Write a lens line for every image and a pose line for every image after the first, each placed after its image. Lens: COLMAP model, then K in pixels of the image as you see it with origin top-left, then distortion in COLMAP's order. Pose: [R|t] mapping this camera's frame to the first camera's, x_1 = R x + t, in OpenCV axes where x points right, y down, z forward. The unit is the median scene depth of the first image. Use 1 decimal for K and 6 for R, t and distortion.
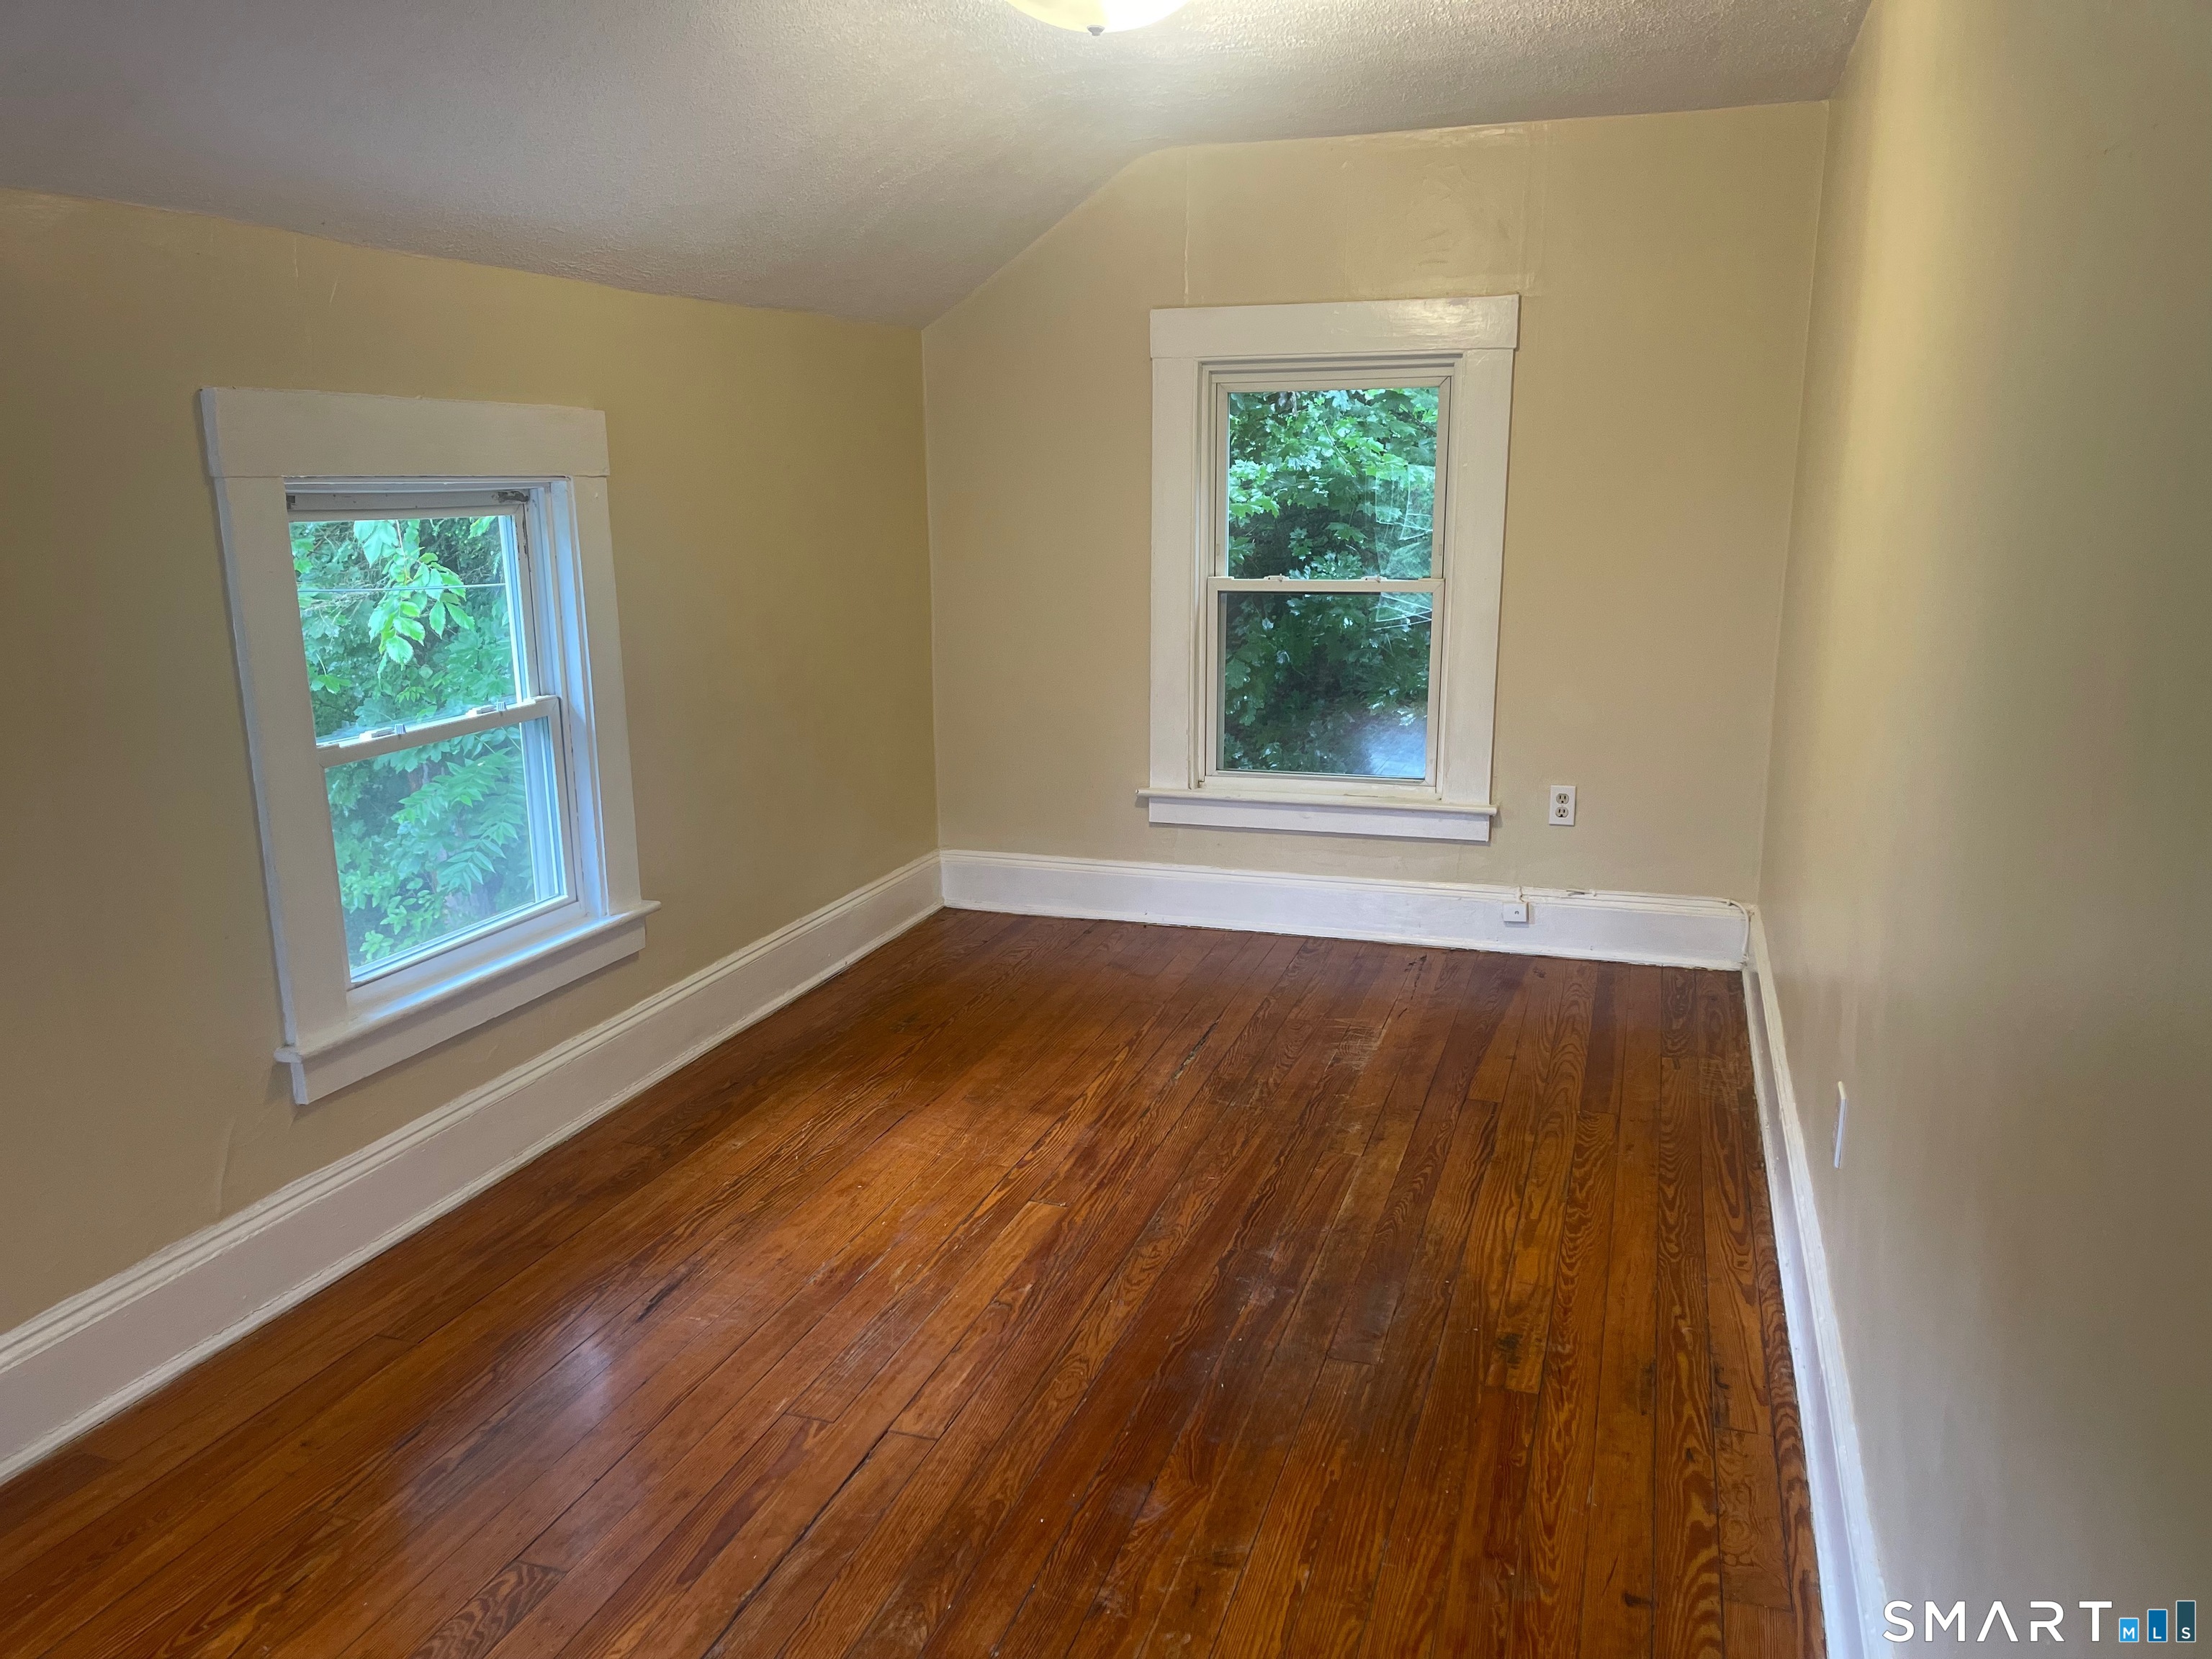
lens RADIAL K [[1663.5, 0, 1113.8], [0, 1663.5, 838.1], [0, 0, 1]] dist [0.049091, -0.026182]
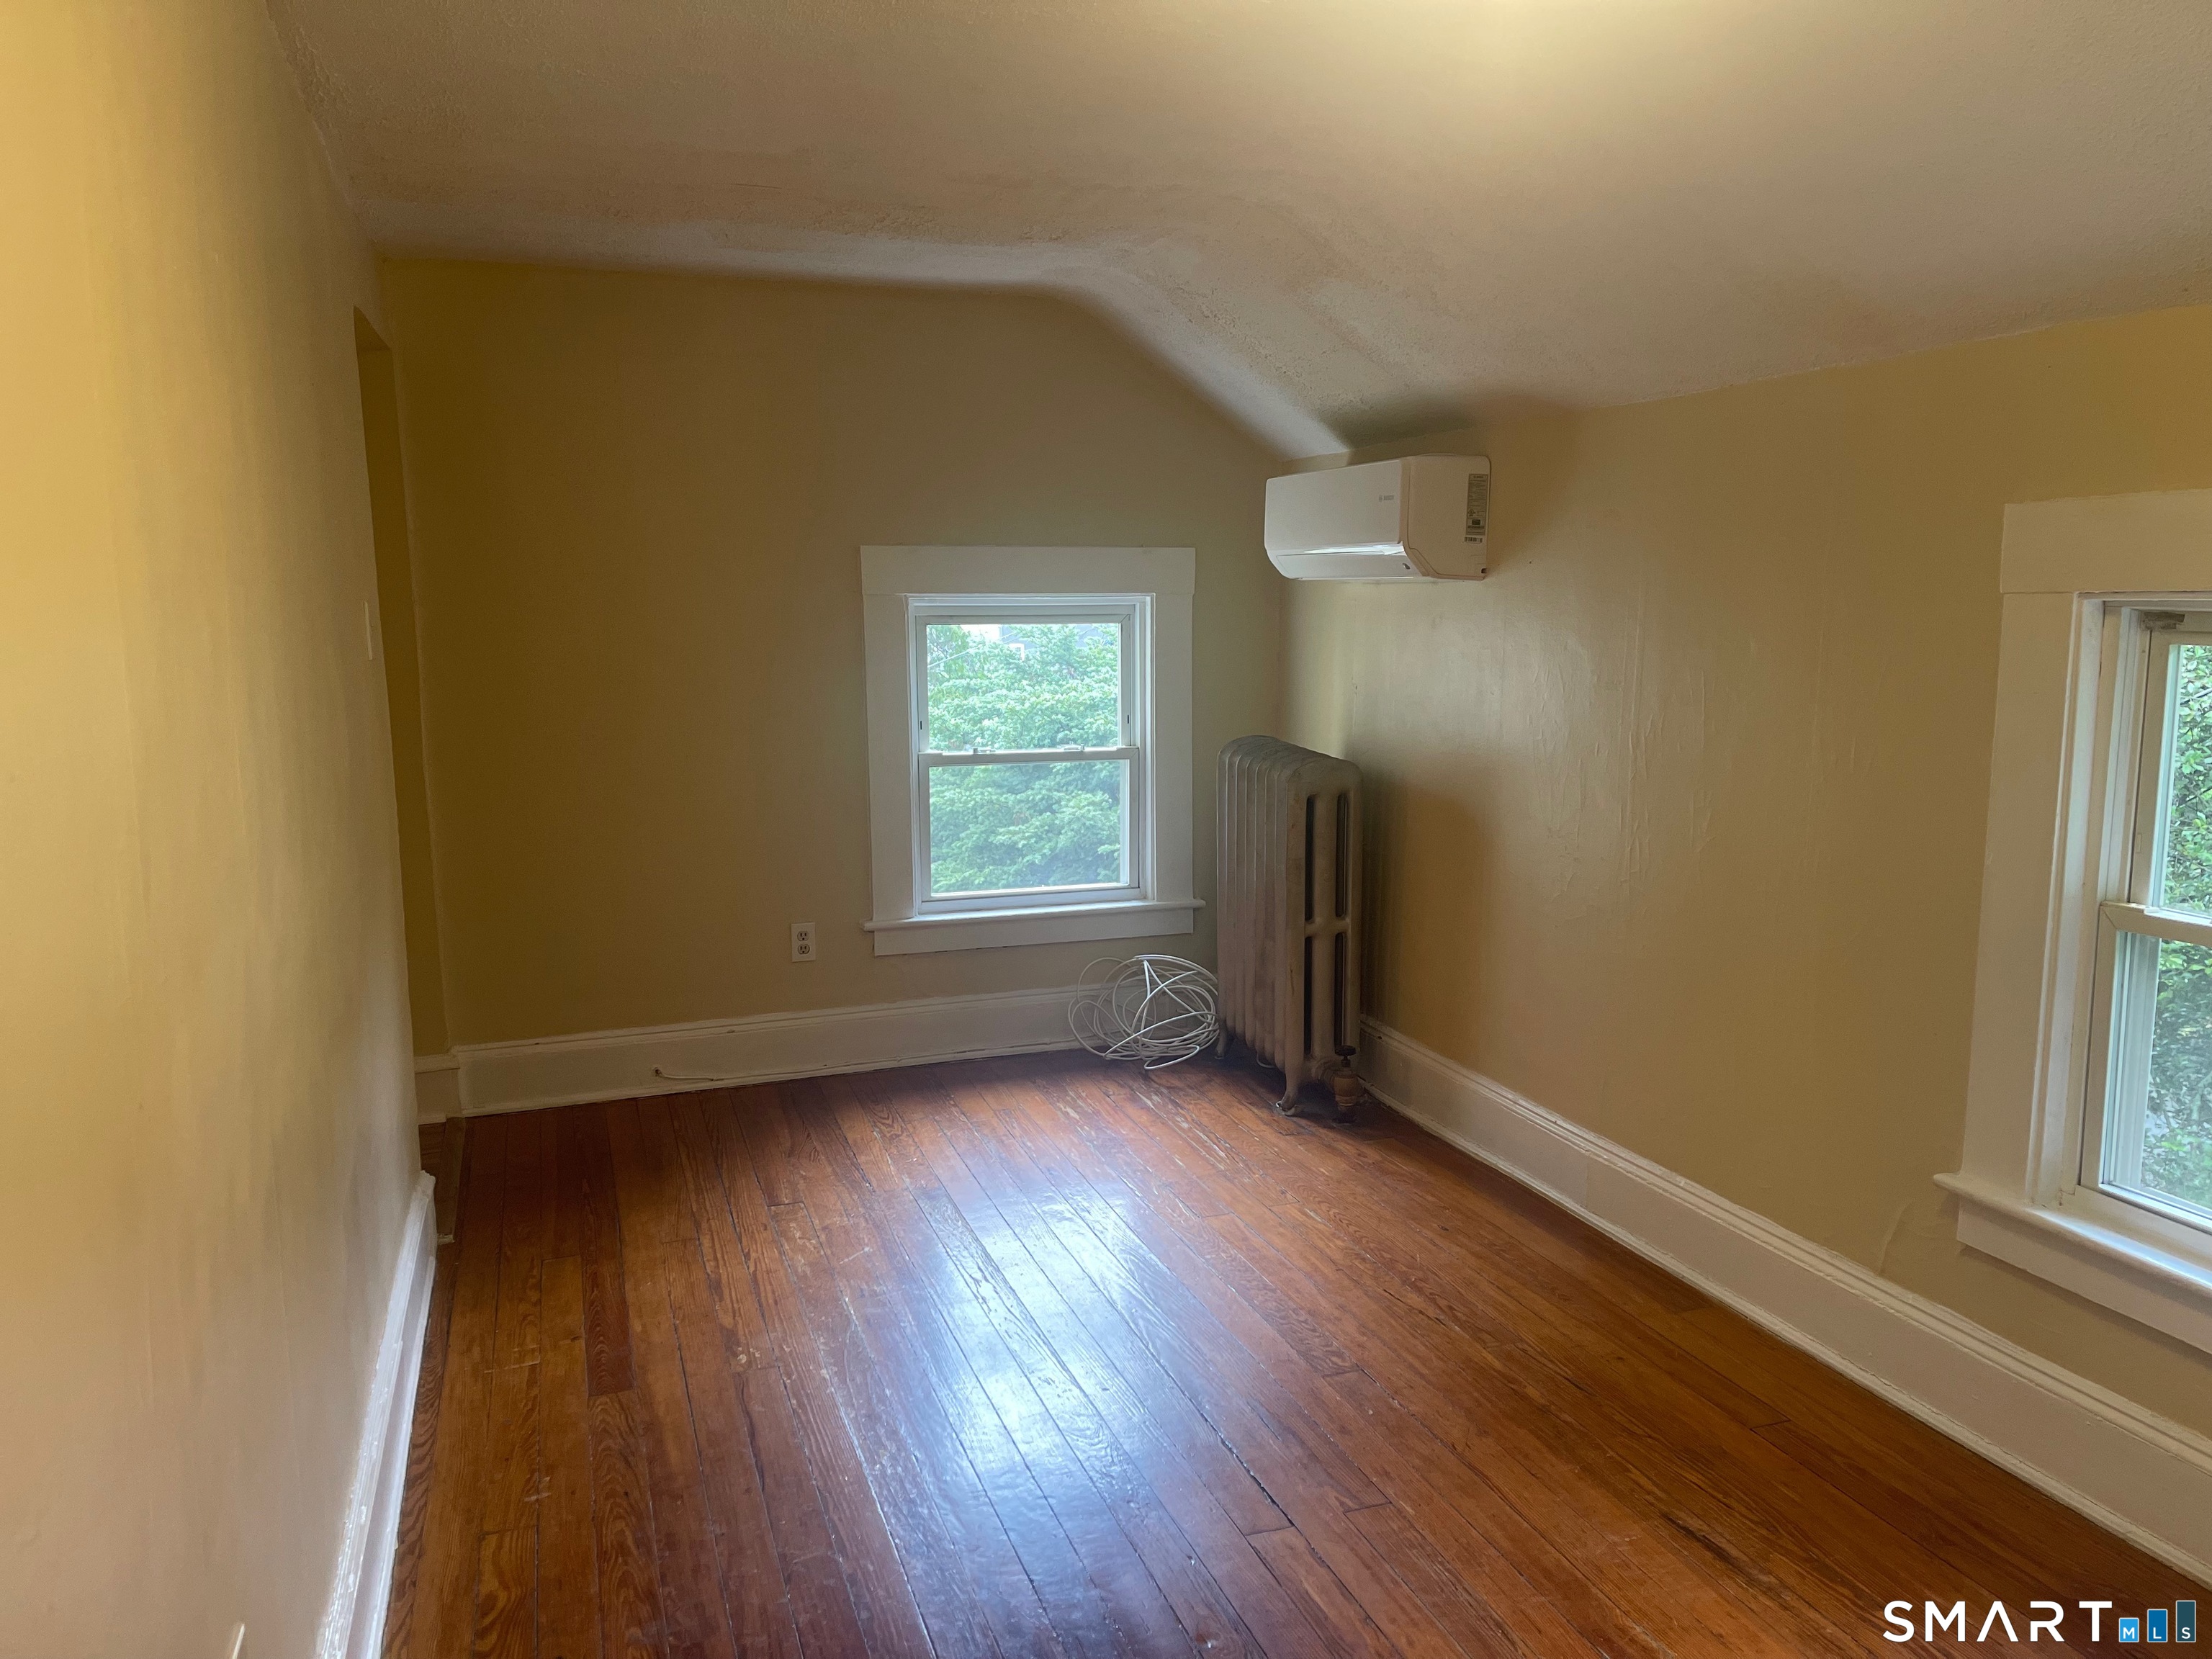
lens RADIAL K [[1663.5, 0, 1113.8], [0, 1663.5, 828.6], [0, 0, 1]] dist [0.049091, -0.026182]
pose [[-0.791467, 0.102551, -0.602547, 0.473380], [-0.113961, 0.943777, 0.310318, -0.319053], [0.600494, 0.314273, -0.735282, 1.402648]]
